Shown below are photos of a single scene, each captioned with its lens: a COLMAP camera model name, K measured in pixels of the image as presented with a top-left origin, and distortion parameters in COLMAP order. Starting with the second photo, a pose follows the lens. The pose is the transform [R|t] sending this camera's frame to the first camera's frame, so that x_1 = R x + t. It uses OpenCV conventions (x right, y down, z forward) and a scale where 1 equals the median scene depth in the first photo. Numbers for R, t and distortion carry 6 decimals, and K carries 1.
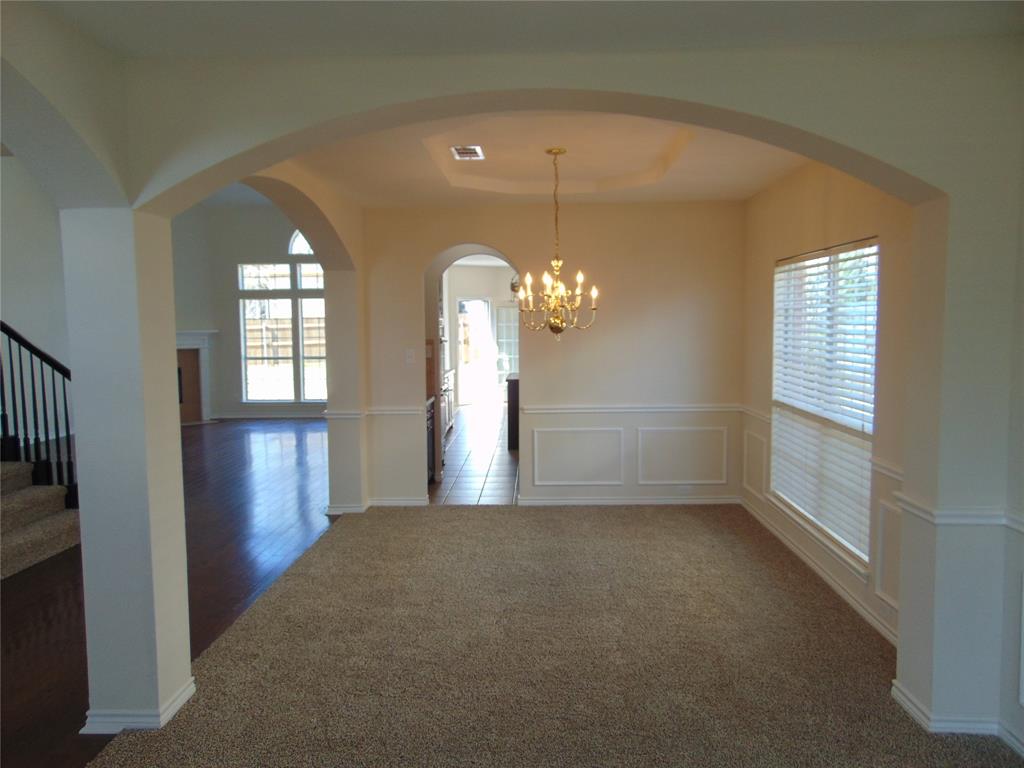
lens RADIAL K [[767.9, 0, 512.0], [0, 767.9, 384.0], [0, 0, 1]] dist [-0.036627, 0.081943]
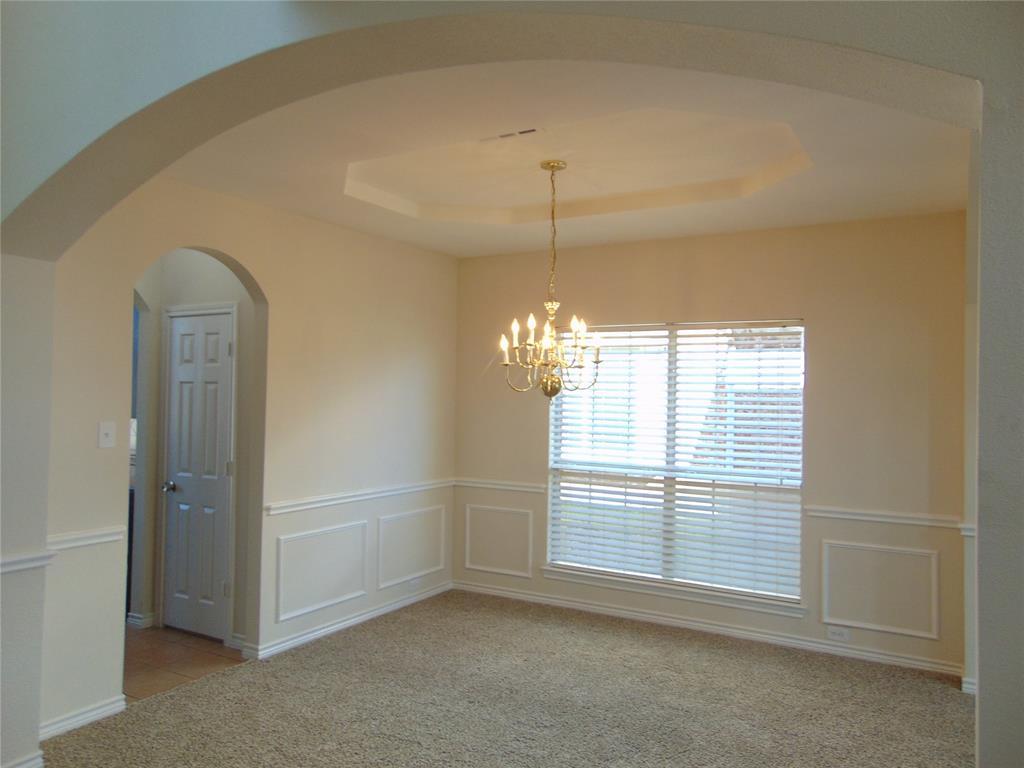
lens RADIAL K [[767.9, 0, 512.0], [0, 767.9, 384.0], [0, 0, 1]] dist [-0.036627, 0.081943]
pose [[0.465949, 0.036415, 0.884062, -0.549290], [0.044813, 0.996899, -0.064681, -0.025605], [-0.883676, 0.069756, 0.462872, 0.582821]]
